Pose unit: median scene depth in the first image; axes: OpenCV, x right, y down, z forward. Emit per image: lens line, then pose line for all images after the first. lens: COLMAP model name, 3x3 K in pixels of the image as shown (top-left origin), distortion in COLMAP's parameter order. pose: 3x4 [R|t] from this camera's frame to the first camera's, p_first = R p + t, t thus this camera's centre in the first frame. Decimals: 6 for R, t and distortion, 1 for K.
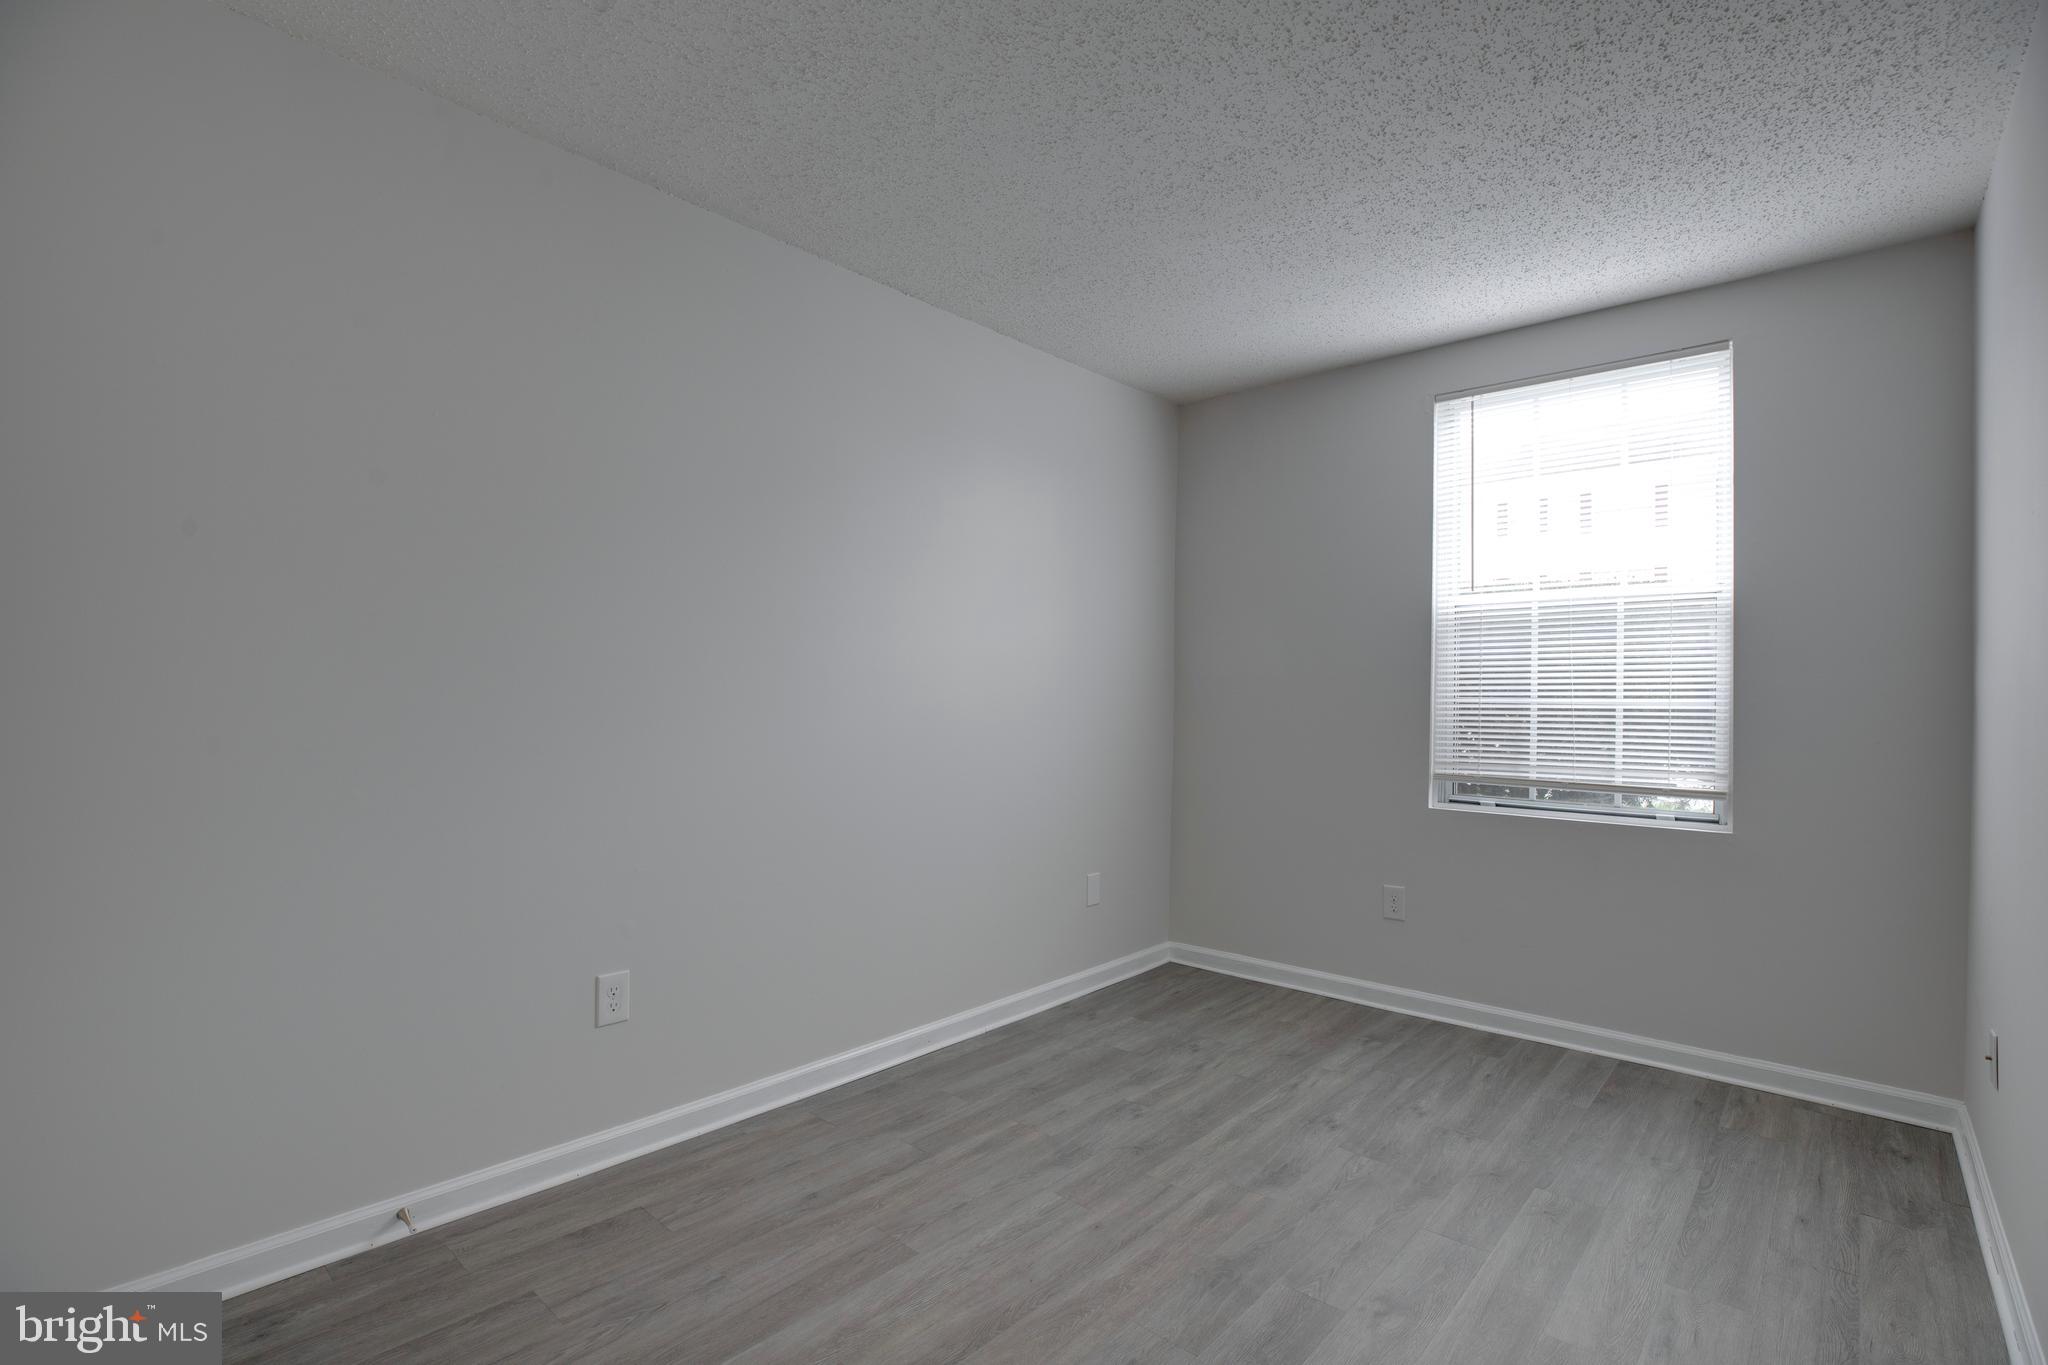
lens RADIAL K [[945.7, 0, 1014.0], [0, 945.7, 688.4], [0, 0, 1]] dist [-0.045662, 0.013097]
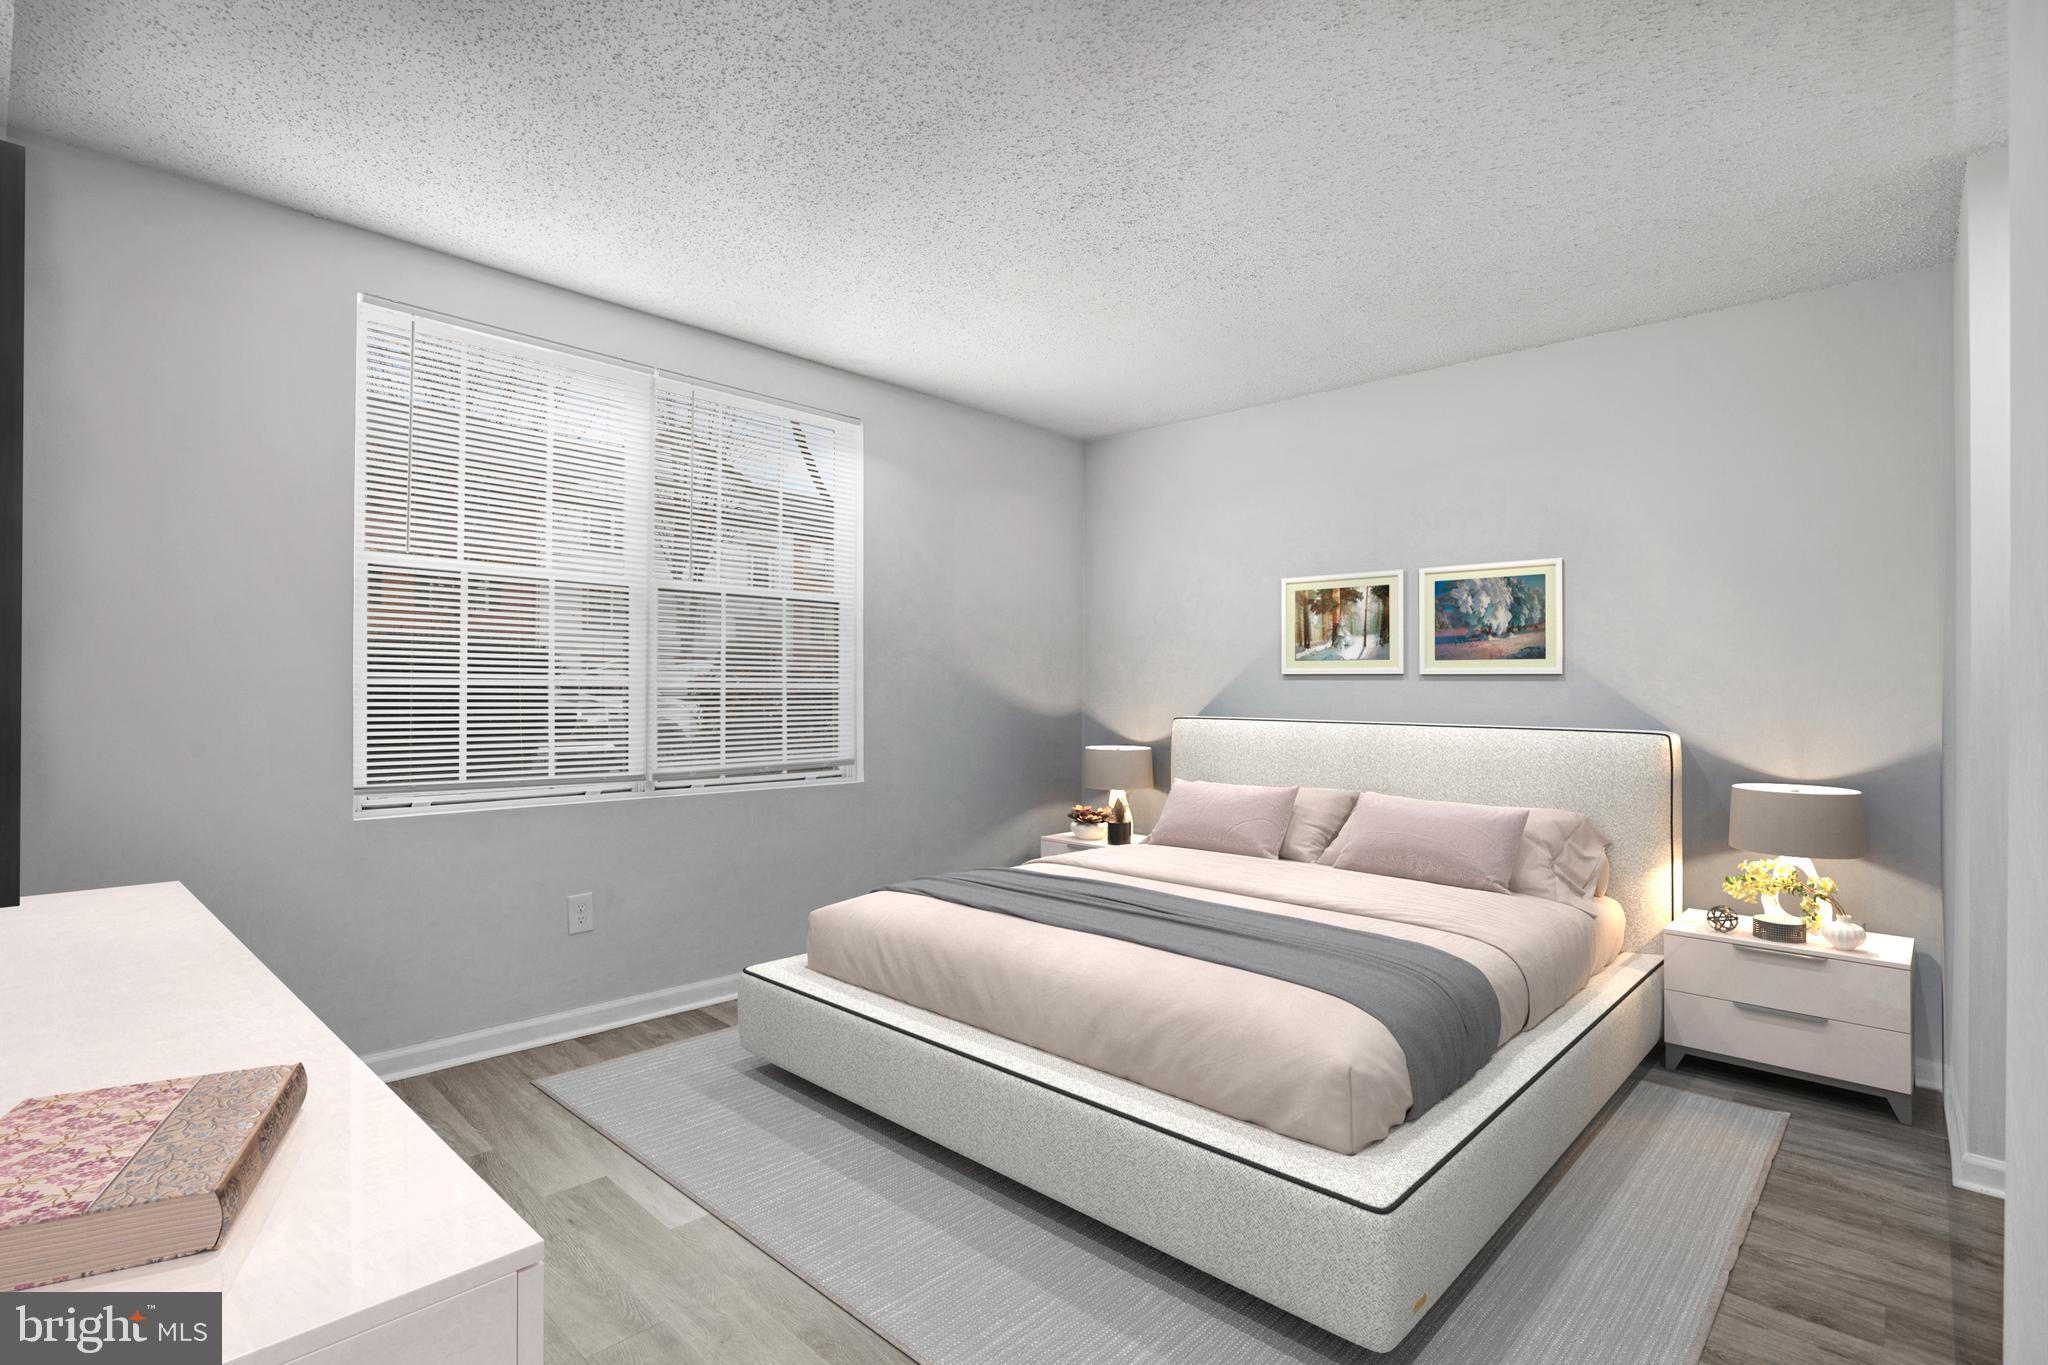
lens RADIAL K [[945.7, 0, 1014.0], [0, 945.7, 688.4], [0, 0, 1]] dist [-0.045662, 0.013097]
pose [[0.021542, -0.004486, 0.999758, -0.712129], [-0.033903, 0.999412, 0.005215, 0.001619], [-0.999193, -0.034007, 0.021378, 0.882296]]
